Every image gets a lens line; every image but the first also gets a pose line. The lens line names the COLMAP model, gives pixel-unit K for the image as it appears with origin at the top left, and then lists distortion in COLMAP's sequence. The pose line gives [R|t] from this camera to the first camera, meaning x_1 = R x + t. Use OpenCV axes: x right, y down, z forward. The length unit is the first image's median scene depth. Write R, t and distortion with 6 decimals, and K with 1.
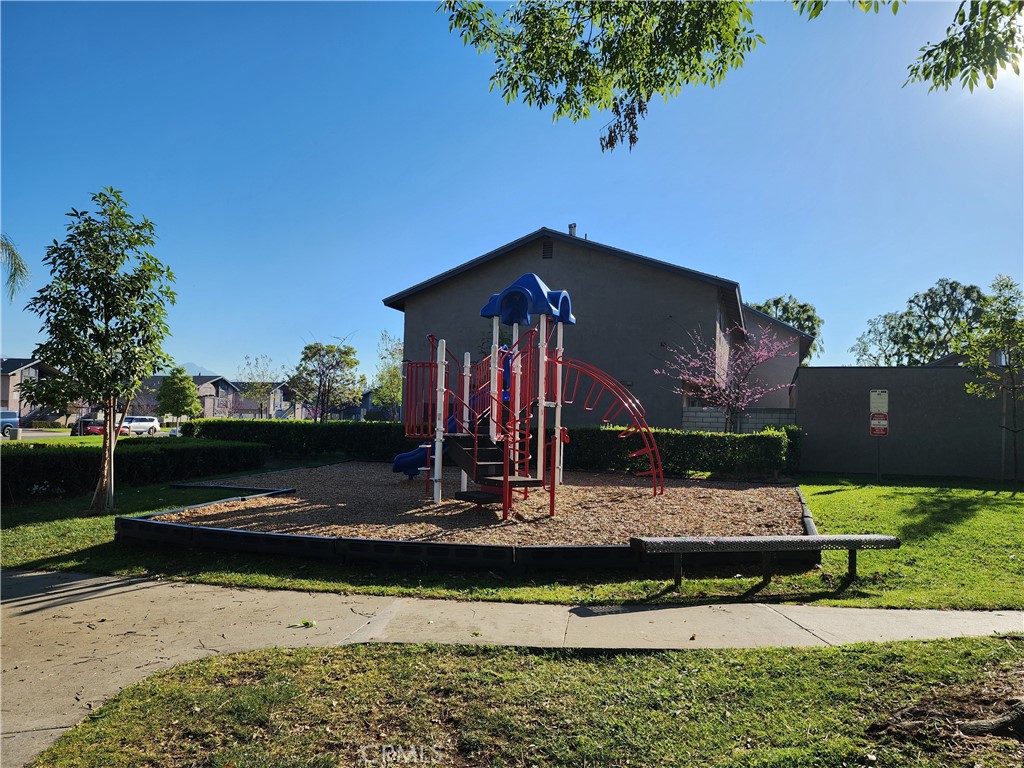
lens RADIAL K [[691.7, 0, 510.1], [0, 691.7, 386.3], [0, 0, 1]] dist [0.050753, 0.000667]
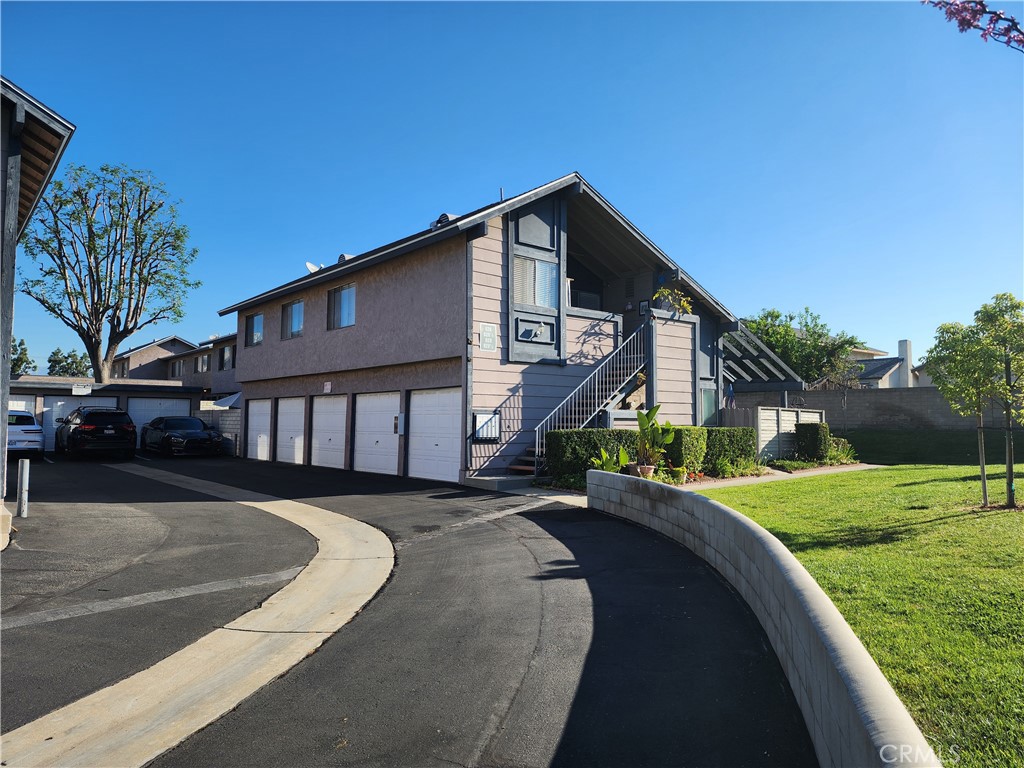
lens RADIAL K [[691.7, 0, 510.7], [0, 691.7, 384.5], [0, 0, 1]] dist [0.050753, 0.000667]
pose [[0.868519, -0.051820, -0.492939, -0.408507], [0.047785, 0.998641, -0.020787, 0.063796], [0.493347, -0.005501, 0.869815, 1.331992]]
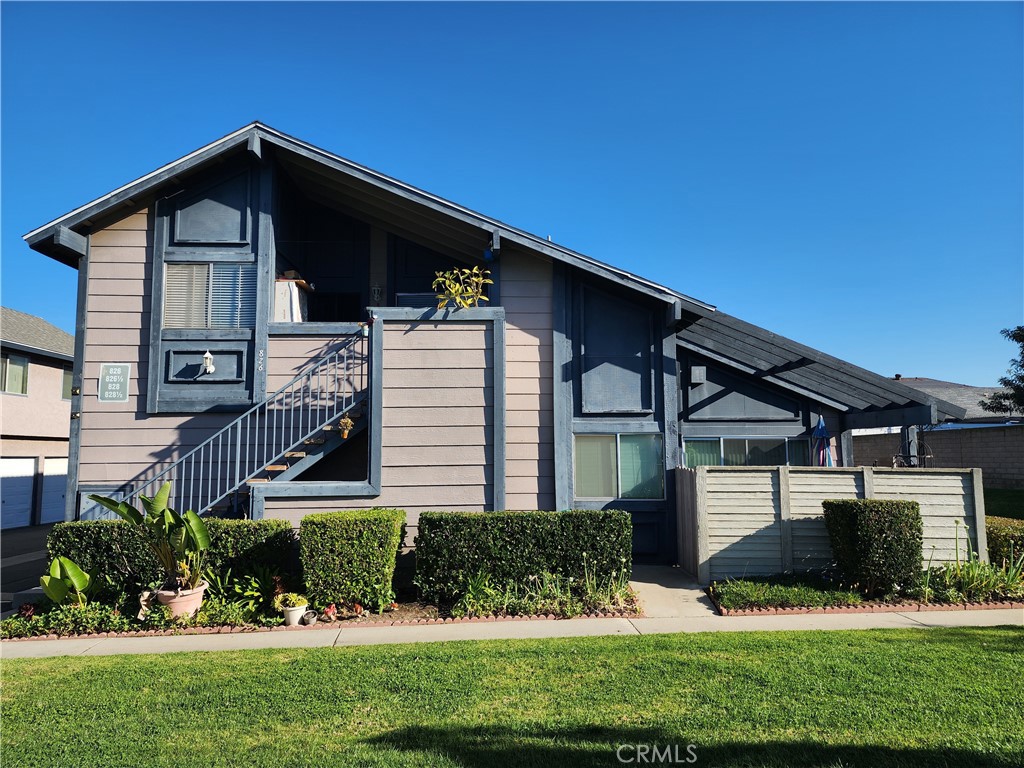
lens RADIAL K [[691.7, 0, 512.3], [0, 691.7, 382.3], [0, 0, 1]] dist [0.050753, 0.000667]
pose [[0.369664, -0.132269, -0.919703, -0.344290], [0.069412, 0.990981, -0.114621, 0.068305], [0.926569, -0.021467, 0.375511, 1.536445]]
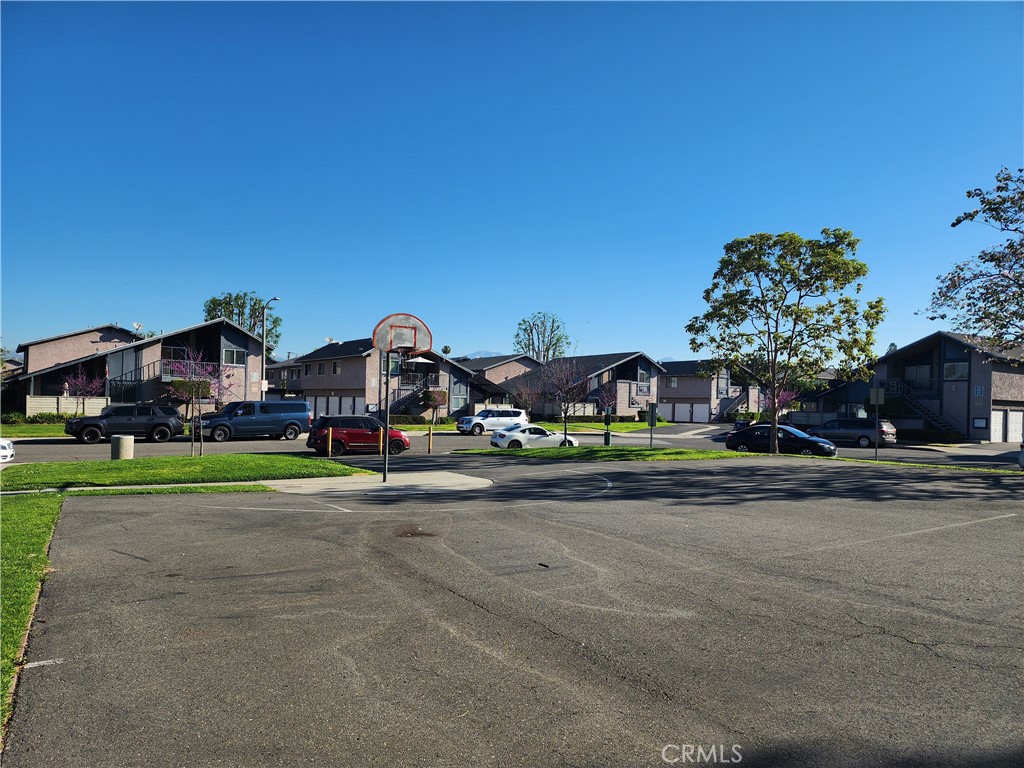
lens RADIAL K [[691.7, 0, 507.4], [0, 691.7, 389.4], [0, 0, 1]] dist [0.050753, 0.000667]
pose [[0.790868, -0.024822, -0.611483, -0.116065], [0.035387, 0.999360, 0.005201, 0.021123], [0.610962, -0.025752, 0.791241, 0.473163]]
